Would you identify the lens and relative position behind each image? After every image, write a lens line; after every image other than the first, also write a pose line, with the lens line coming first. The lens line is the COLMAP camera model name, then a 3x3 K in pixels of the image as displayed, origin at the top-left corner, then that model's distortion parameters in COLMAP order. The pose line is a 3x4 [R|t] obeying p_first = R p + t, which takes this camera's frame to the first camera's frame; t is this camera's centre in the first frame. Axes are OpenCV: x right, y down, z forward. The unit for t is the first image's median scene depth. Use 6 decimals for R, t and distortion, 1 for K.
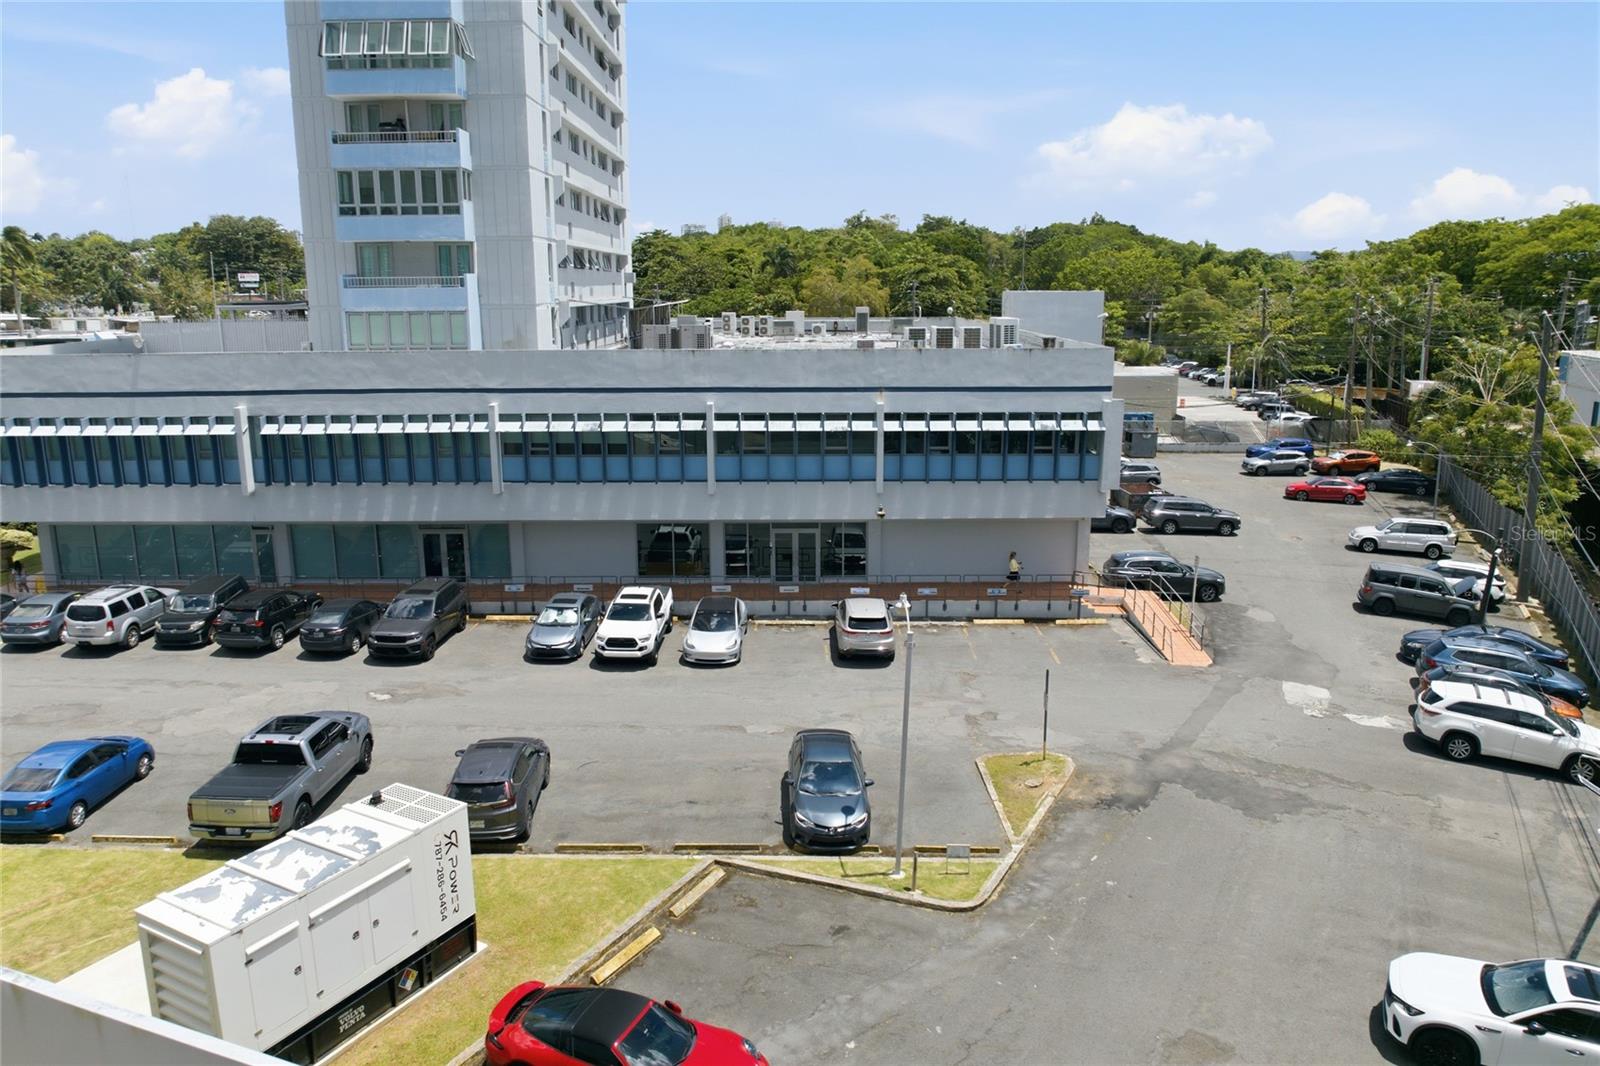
lens RADIAL K [[1121.9, 0, 805.2], [0, 1121.9, 527.4], [0, 0, 1]] dist [-0.039272, -0.000003]
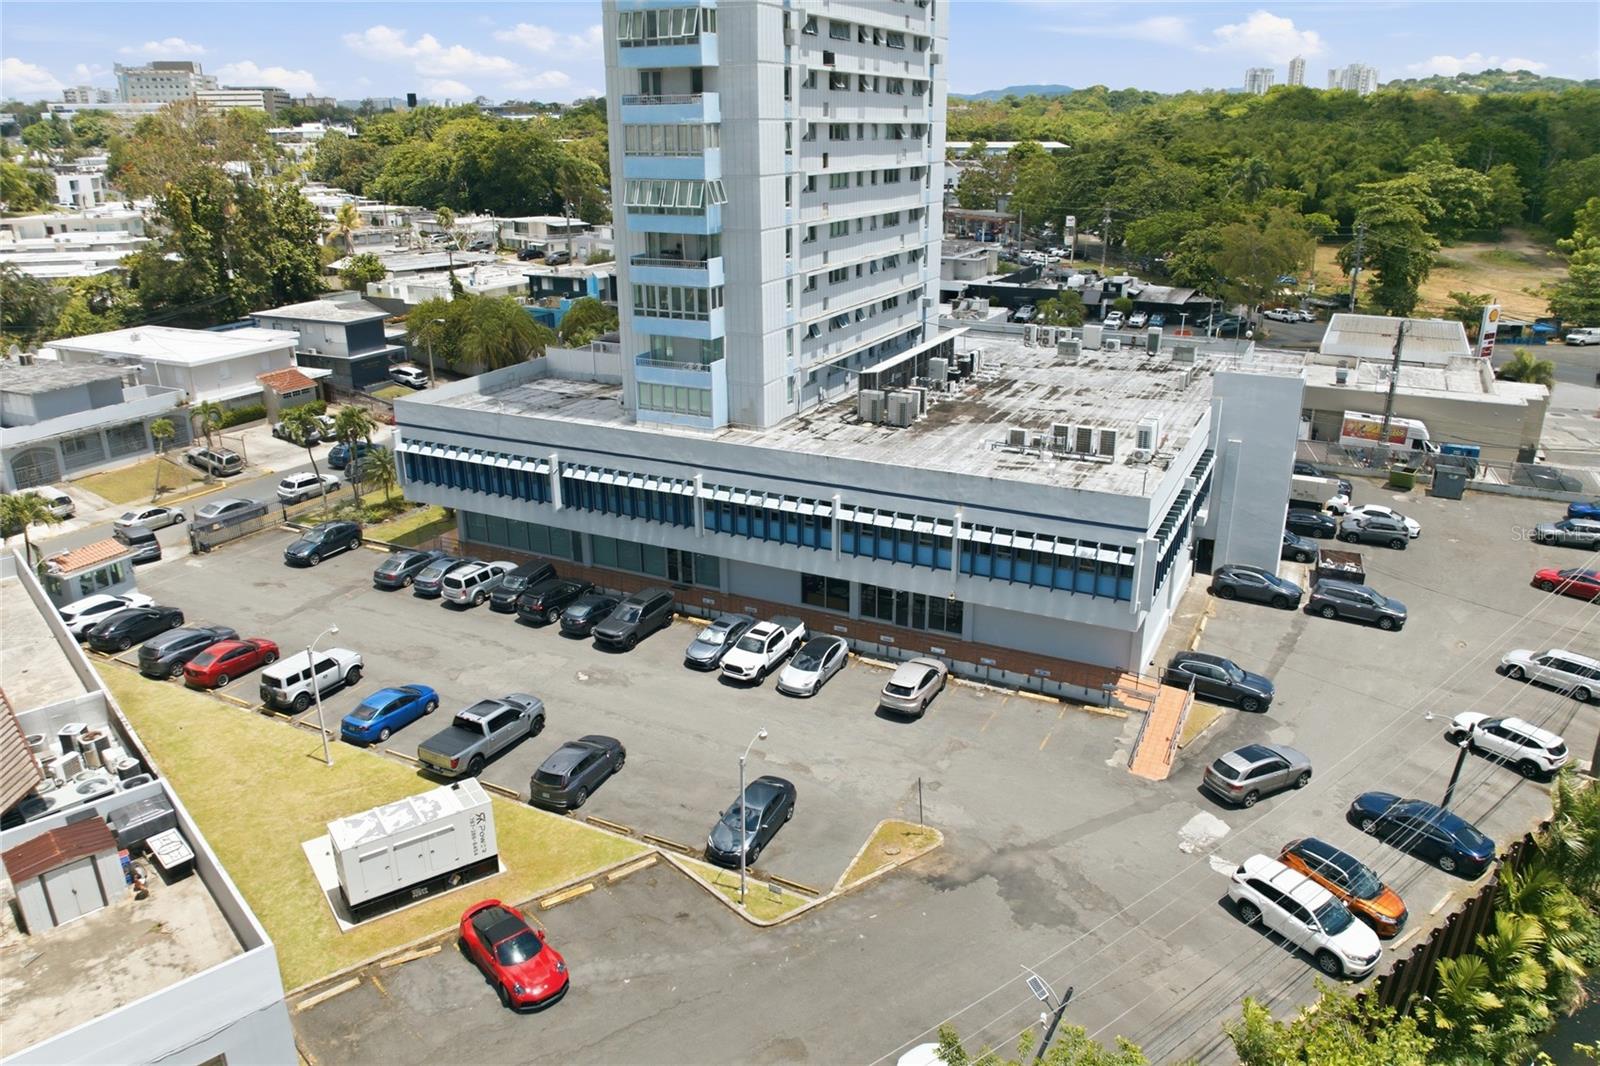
lens RADIAL K [[1121.9, 0, 805.2], [0, 1121.9, 527.4], [0, 0, 1]] dist [-0.039272, -0.000003]
pose [[0.892379, 0.150113, -0.425589, 0.455968], [-0.093042, 0.983994, 0.151981, -0.274461], [0.441591, -0.096027, 0.892063, -0.213419]]
